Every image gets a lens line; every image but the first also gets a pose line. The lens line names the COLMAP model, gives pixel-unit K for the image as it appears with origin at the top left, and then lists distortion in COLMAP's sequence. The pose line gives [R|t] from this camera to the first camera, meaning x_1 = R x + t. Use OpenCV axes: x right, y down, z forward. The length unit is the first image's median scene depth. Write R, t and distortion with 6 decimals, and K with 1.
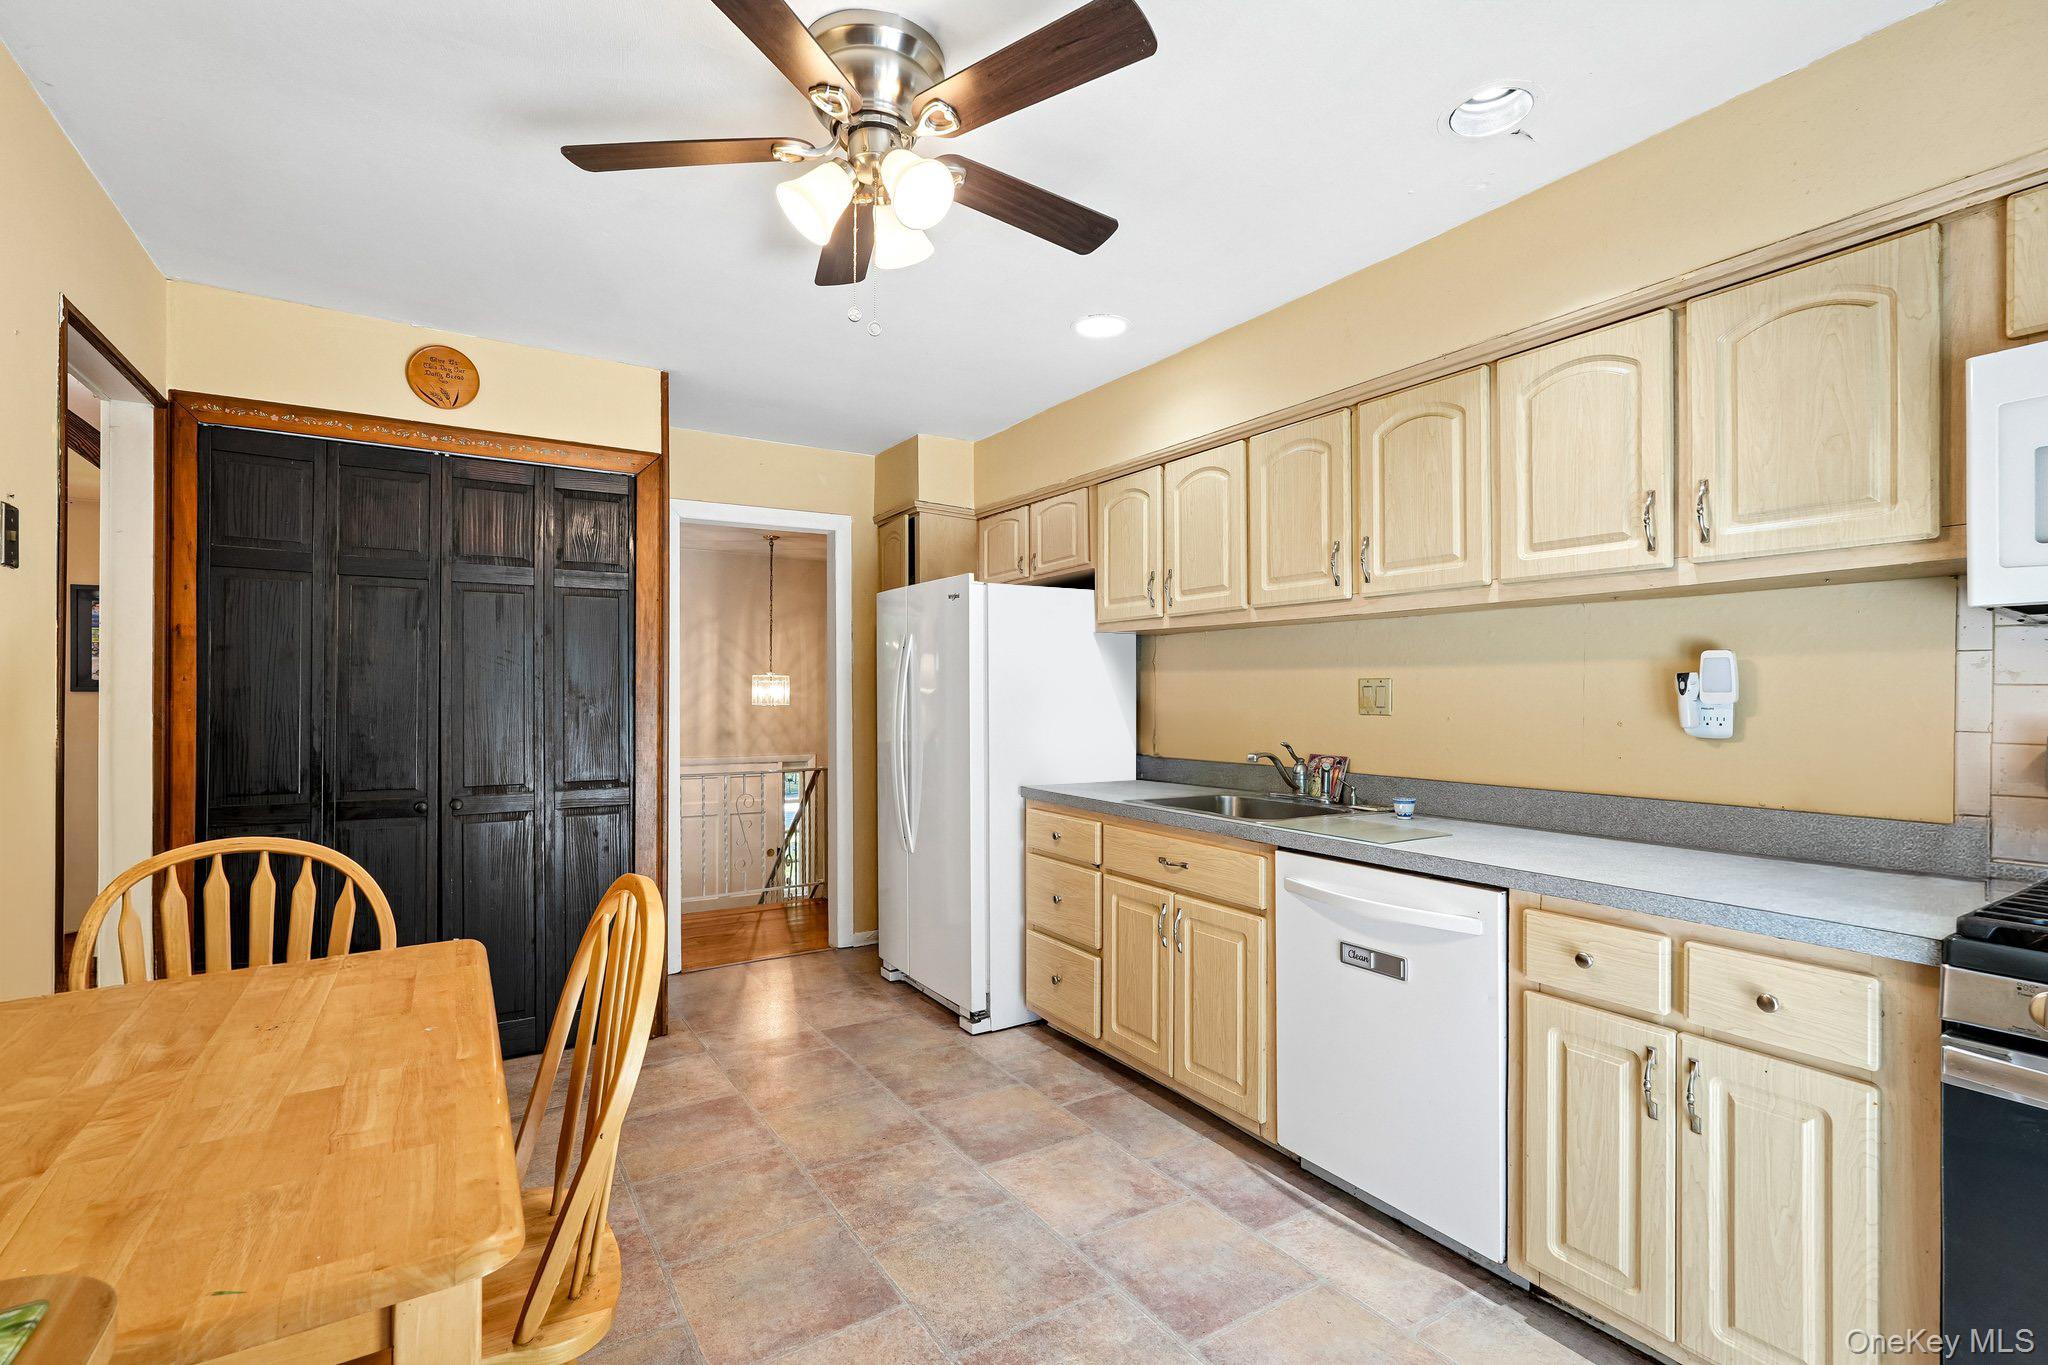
lens RADIAL K [[912.7, 0, 1016.4], [0, 912.7, 686.7], [0, 0, 1]] dist [-0.018602, 0.008526]
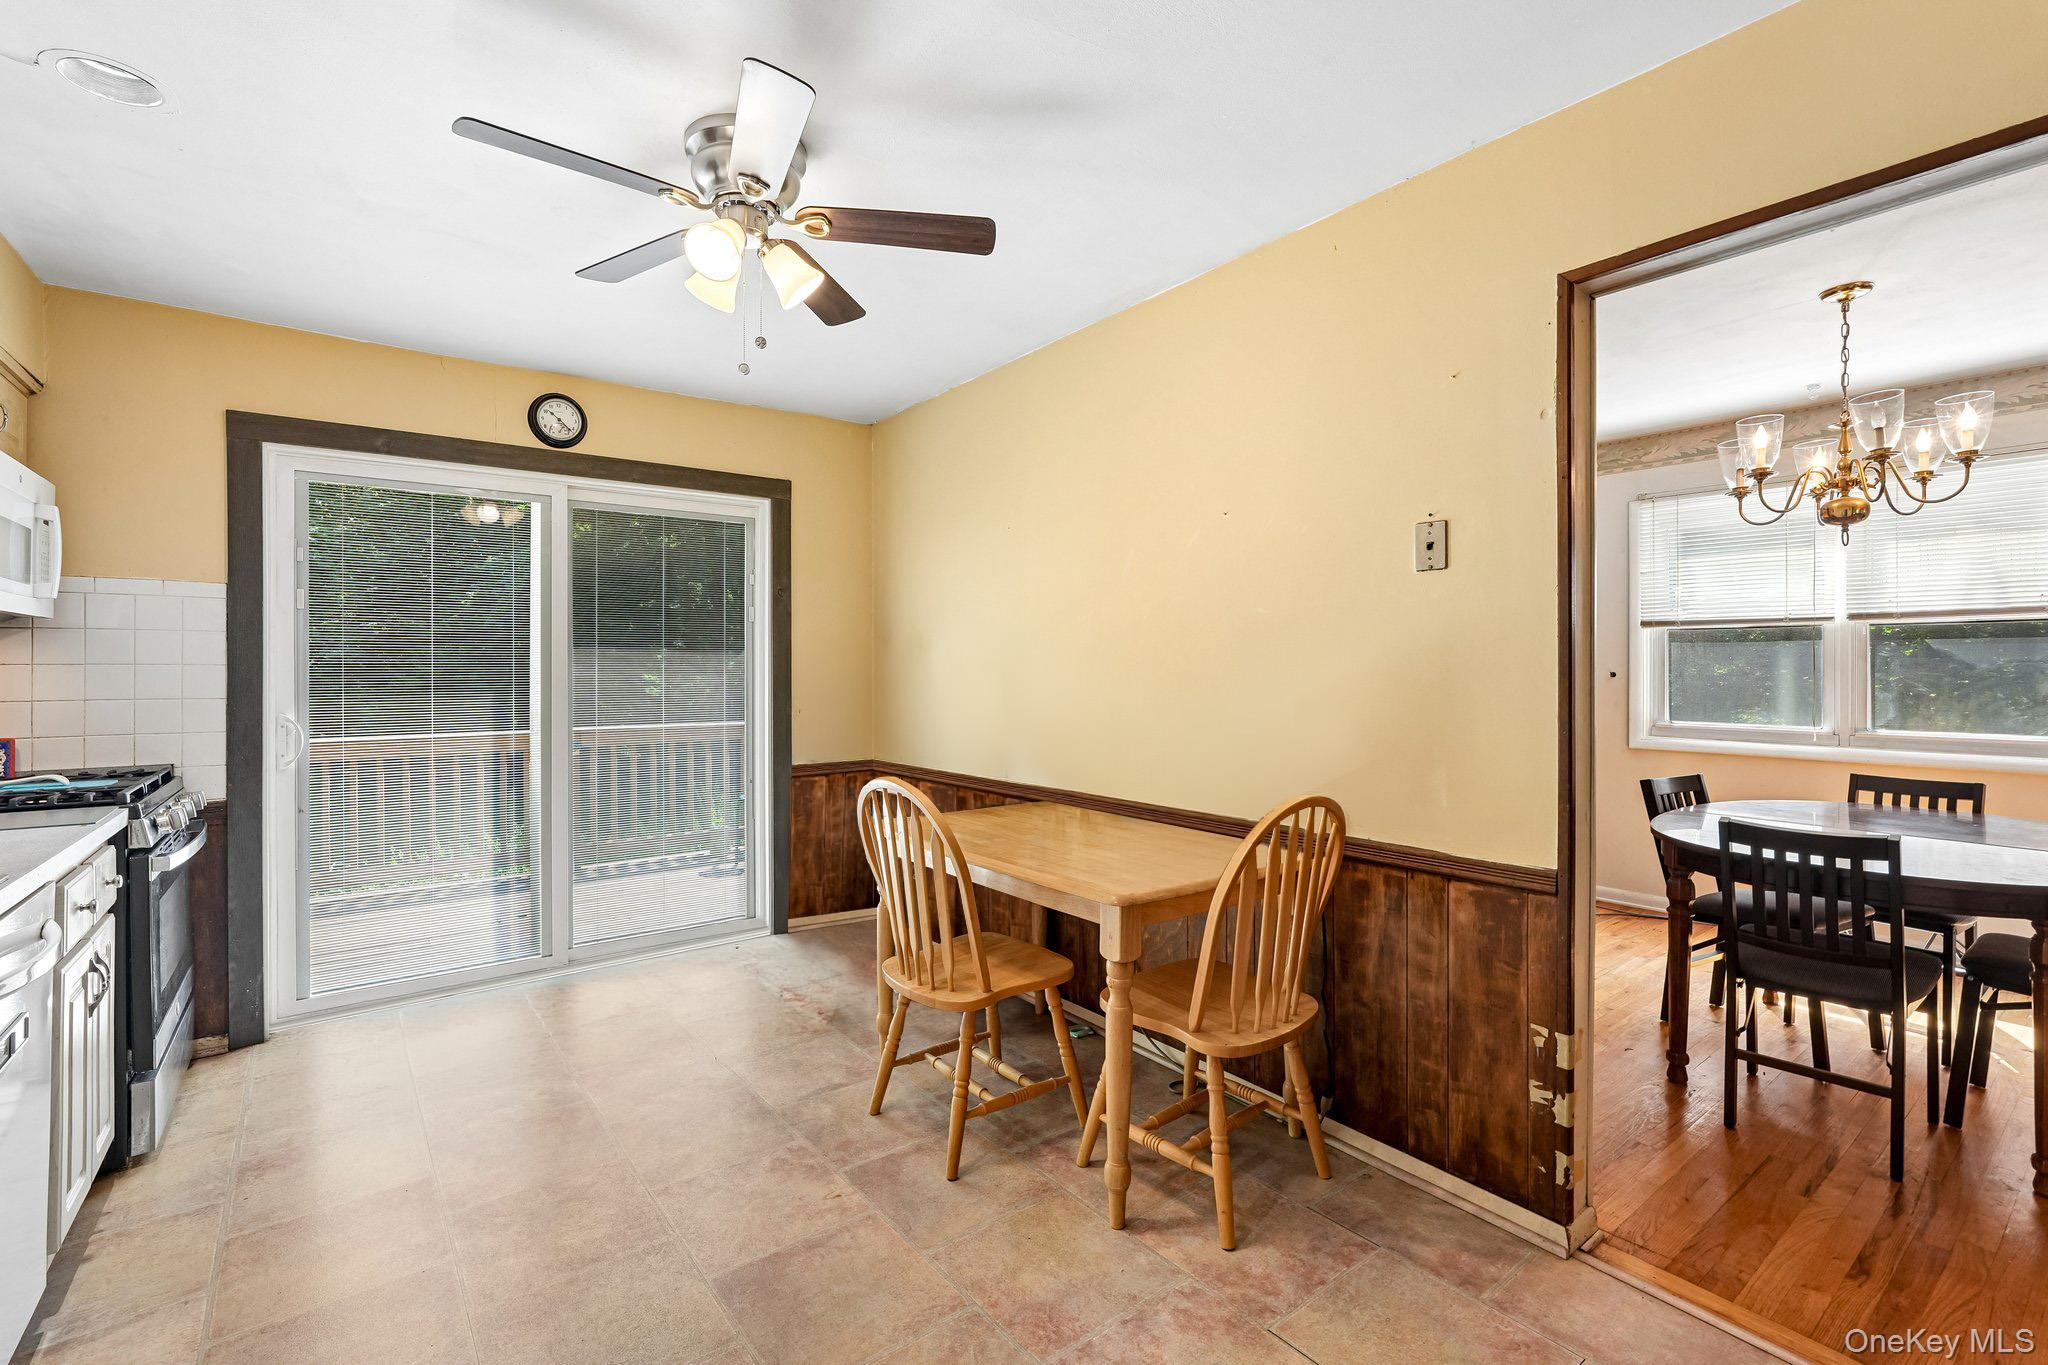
lens RADIAL K [[912.7, 0, 1020.3], [0, 912.7, 675.1], [0, 0, 1]] dist [-0.018602, 0.008526]
pose [[-0.995158, -0.000263, -0.098288, -0.246415], [0.000037, 0.999995, -0.003055, 0.012393], [0.098288, -0.003044, -0.995153, 1.365299]]
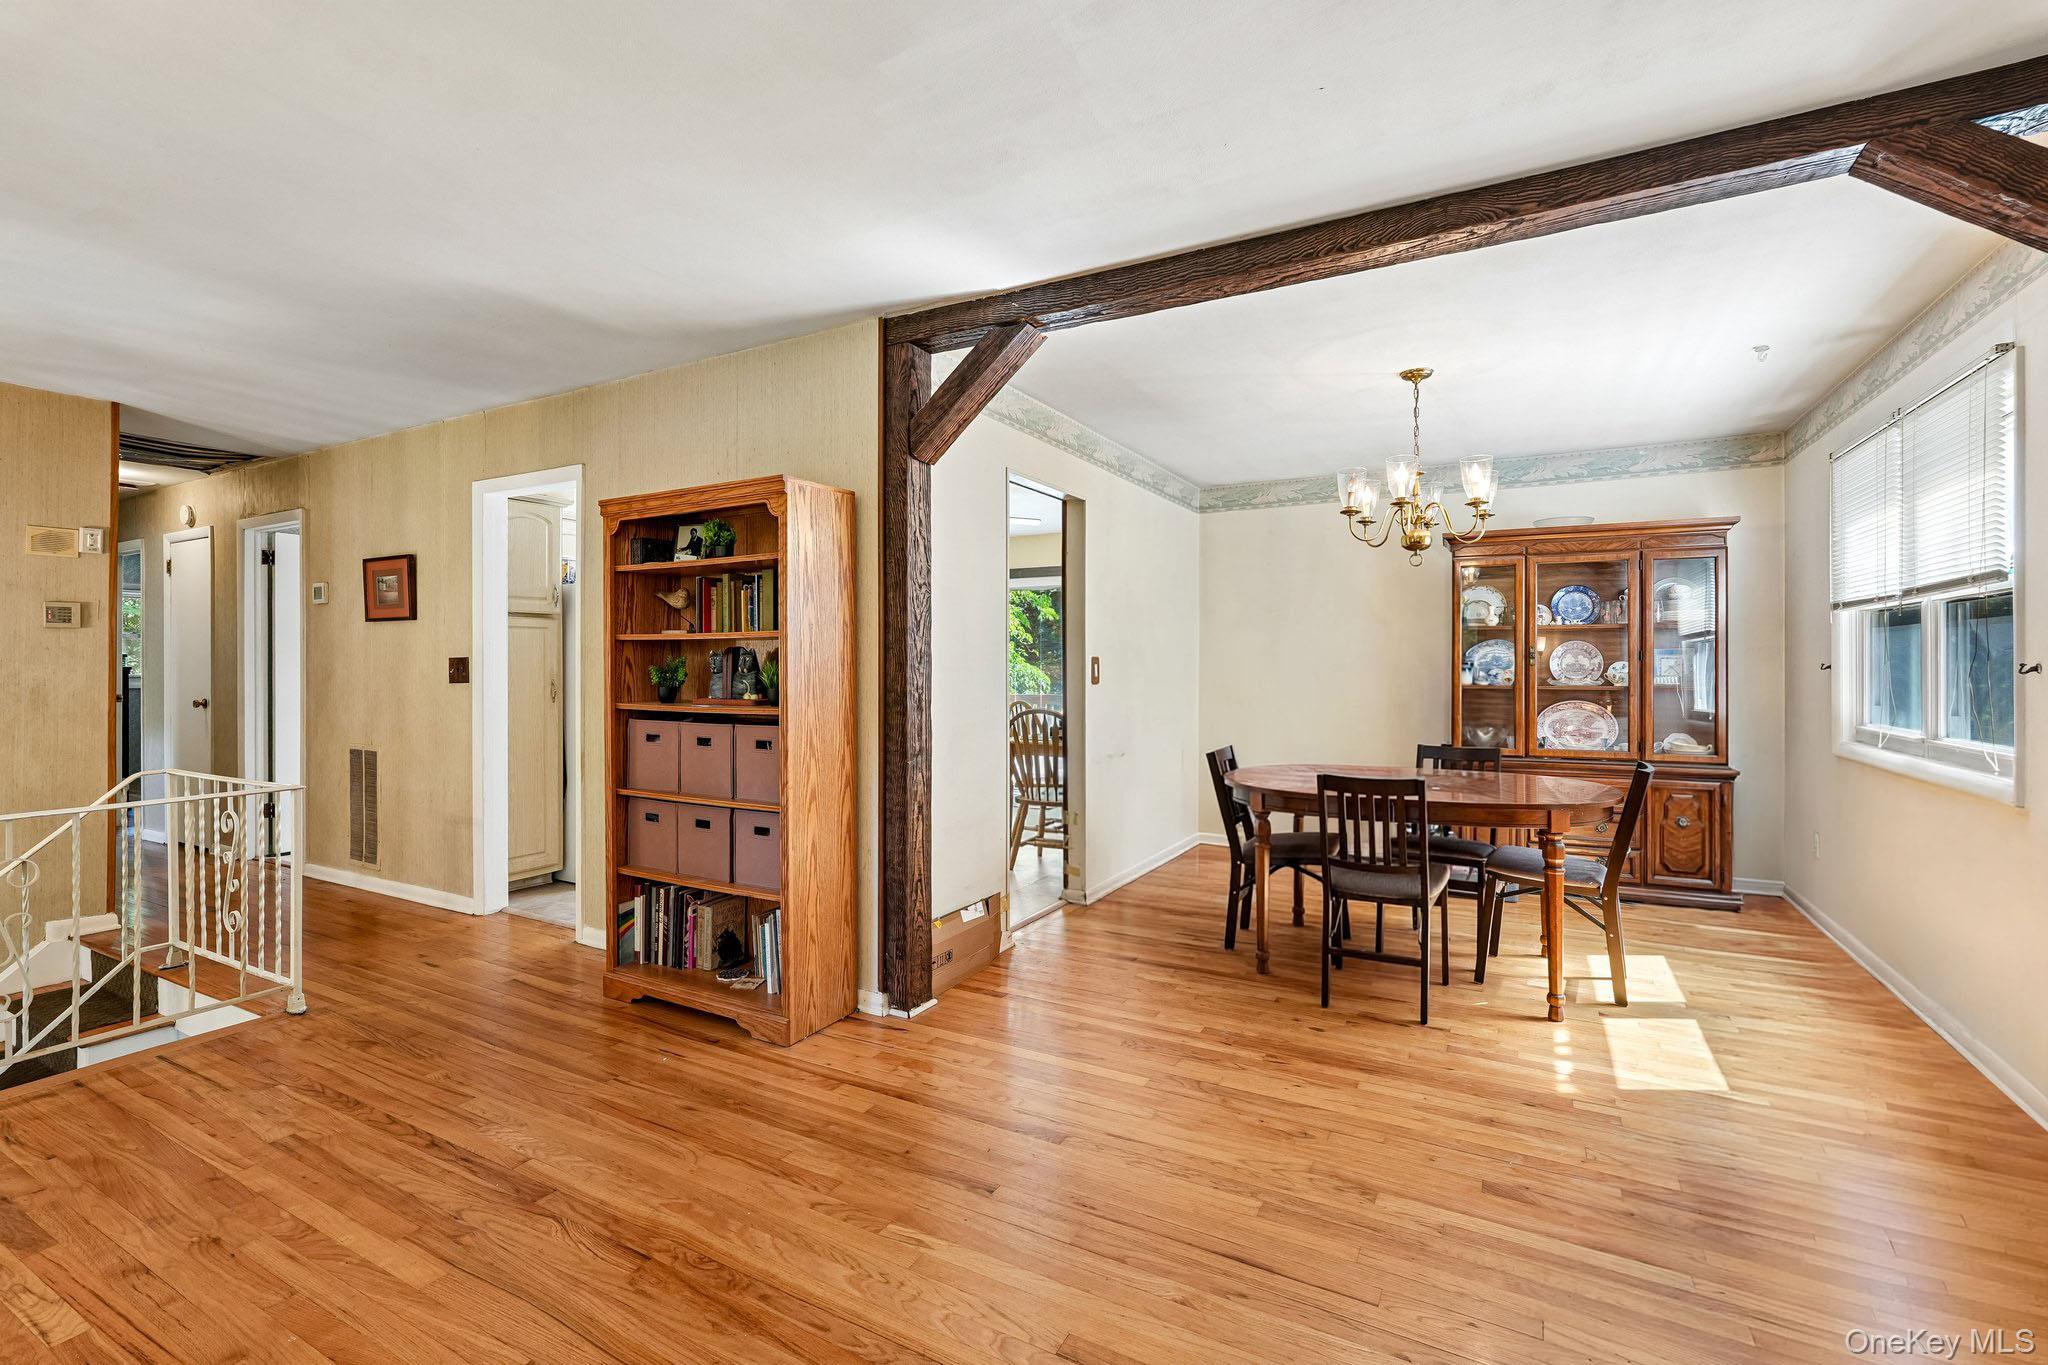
lens RADIAL K [[912.7, 0, 998.5], [0, 912.7, 661.3], [0, 0, 1]] dist [-0.018602, 0.008526]
pose [[-0.468601, 0.000340, 0.883410, -2.208260], [-0.009277, 0.999943, -0.005306, 0.018985], [-0.883361, -0.010681, -0.468572, 1.622158]]
